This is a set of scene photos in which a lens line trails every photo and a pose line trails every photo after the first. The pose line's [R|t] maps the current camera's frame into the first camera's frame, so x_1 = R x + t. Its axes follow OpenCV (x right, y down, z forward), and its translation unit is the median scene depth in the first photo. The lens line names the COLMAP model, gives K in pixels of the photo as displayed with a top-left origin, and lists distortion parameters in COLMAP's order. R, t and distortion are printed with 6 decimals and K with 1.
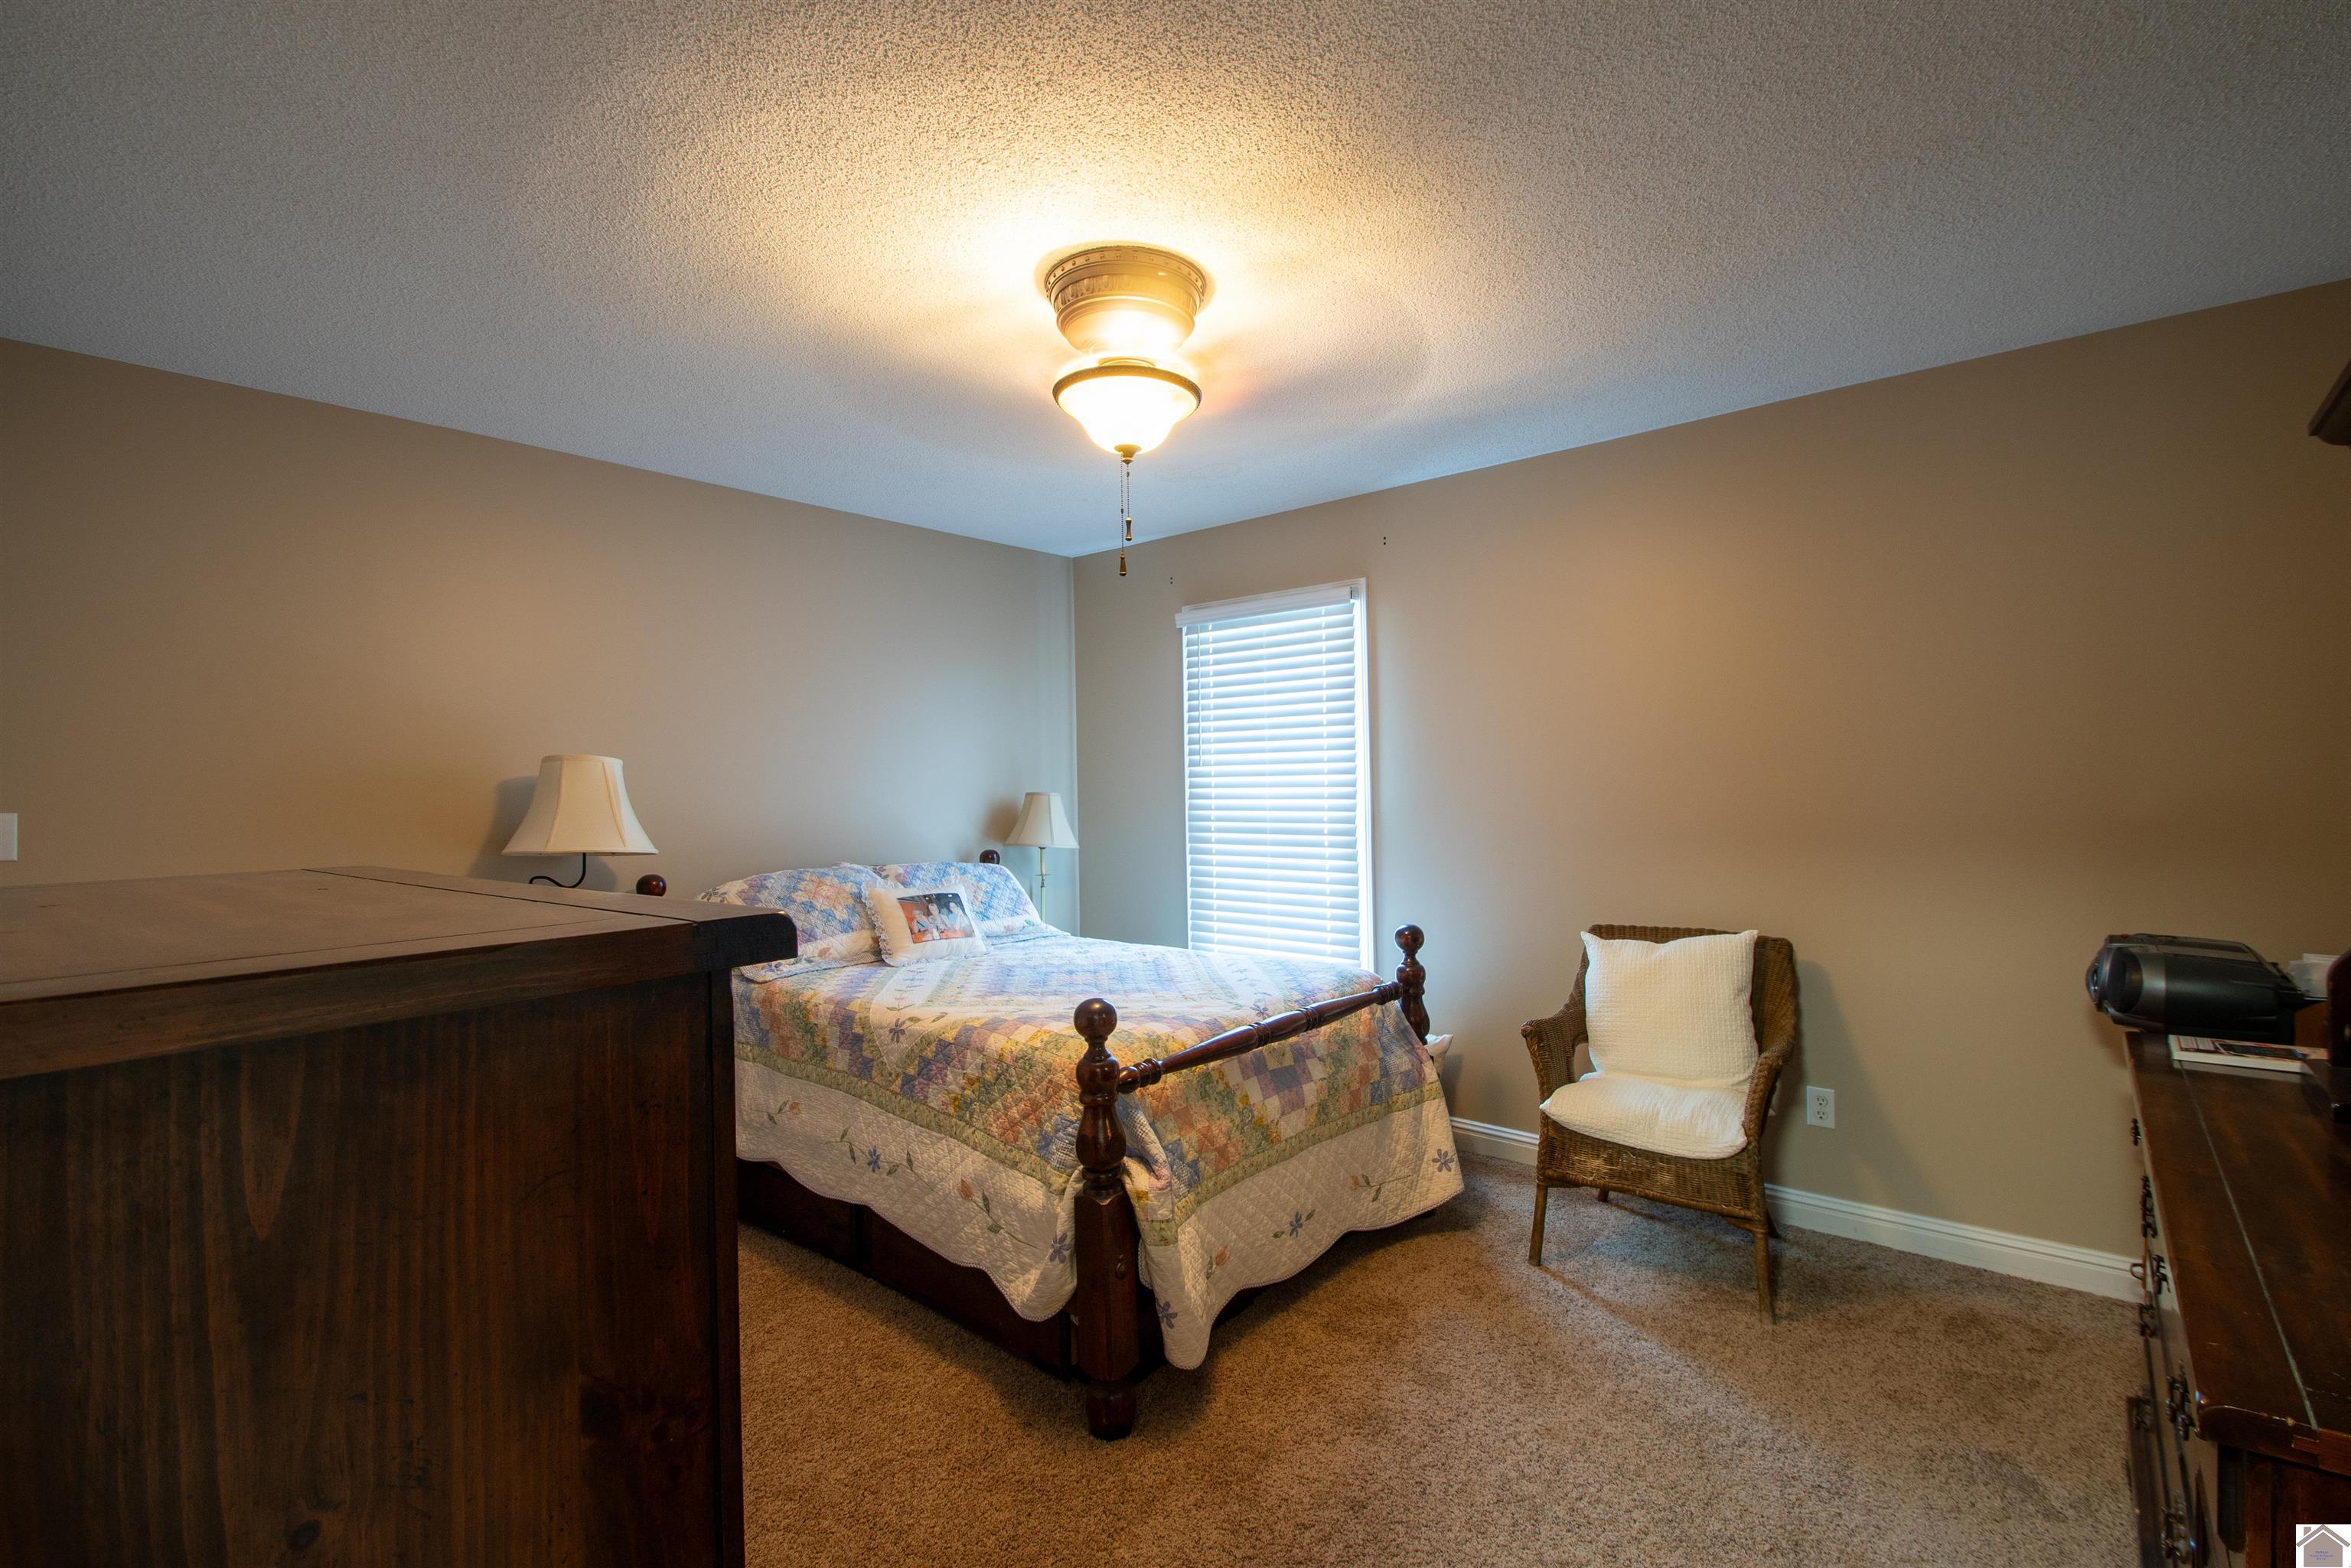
lens RADIAL K [[1045.8, 0, 1183.3], [0, 1045.8, 776.0], [0, 0, 1]] dist [0.014036, -0.015462]
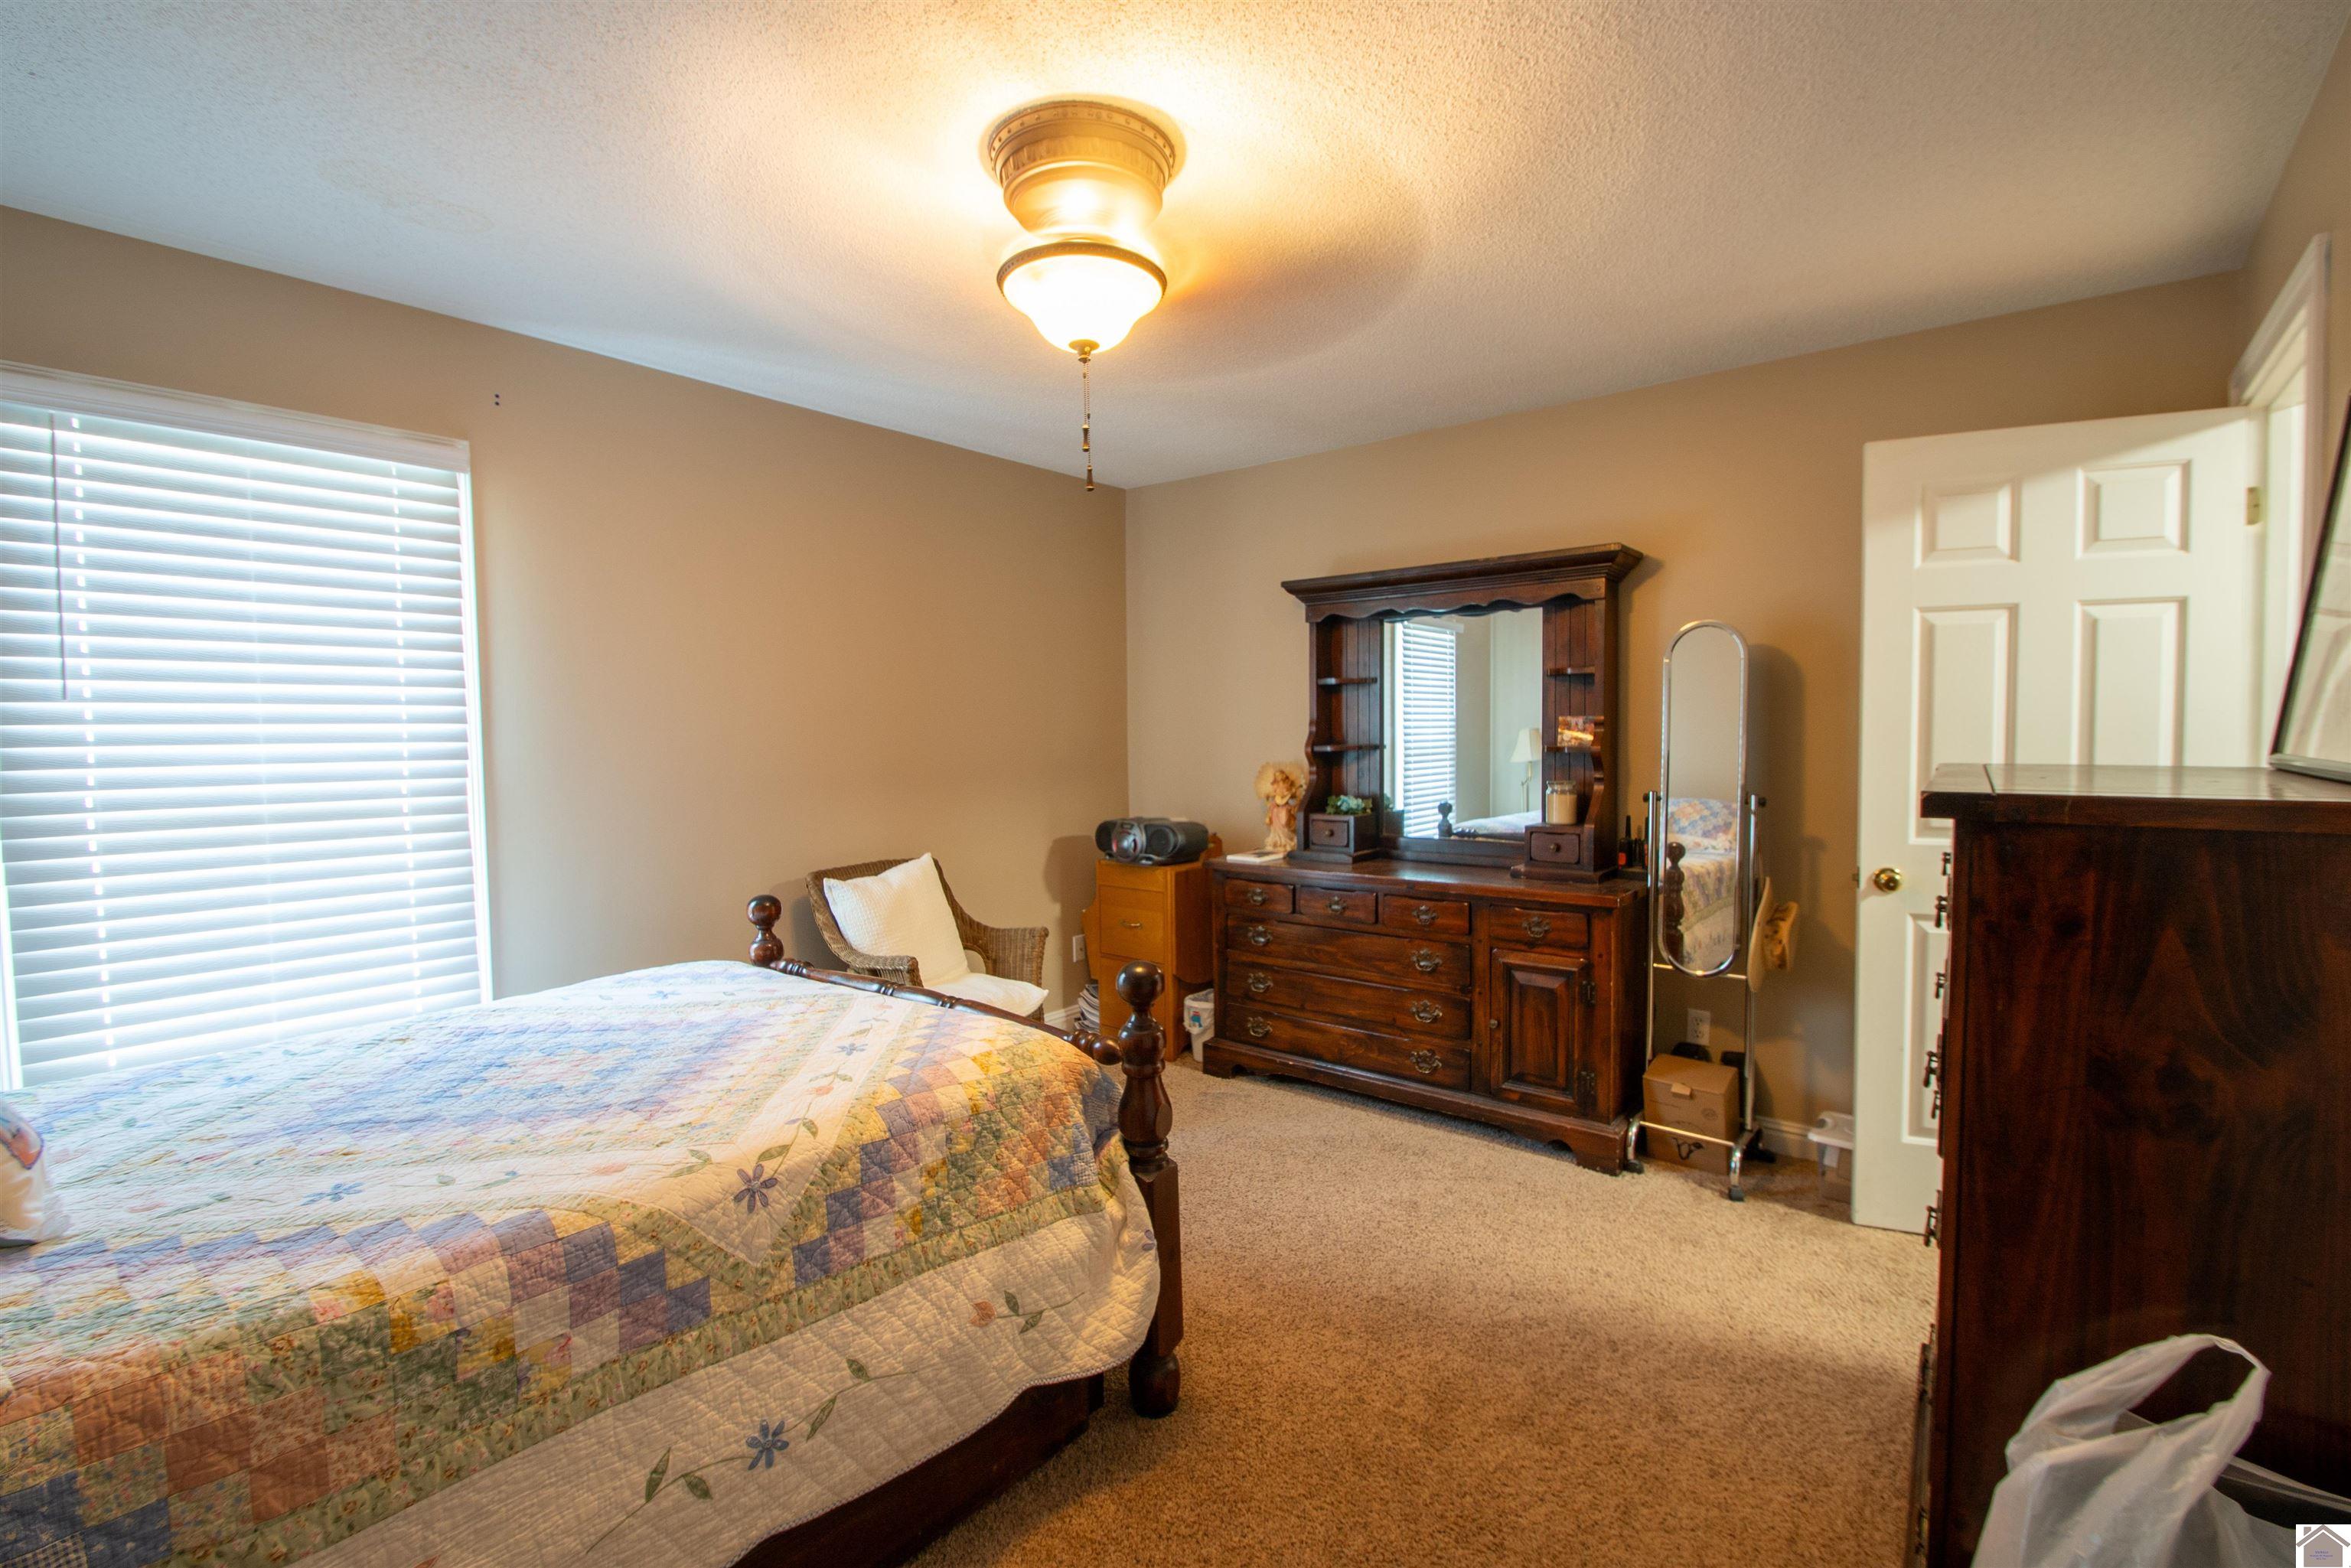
lens RADIAL K [[1070.8, 0, 1187.4], [0, 1070.8, 771.9], [0, 0, 1]] dist [0.001983, -0.009933]
pose [[-0.043442, -0.023045, 0.998790, -0.833963], [0.003284, 0.999725, 0.023209, 0.022362], [-0.999051, 0.004288, -0.043354, 0.823233]]
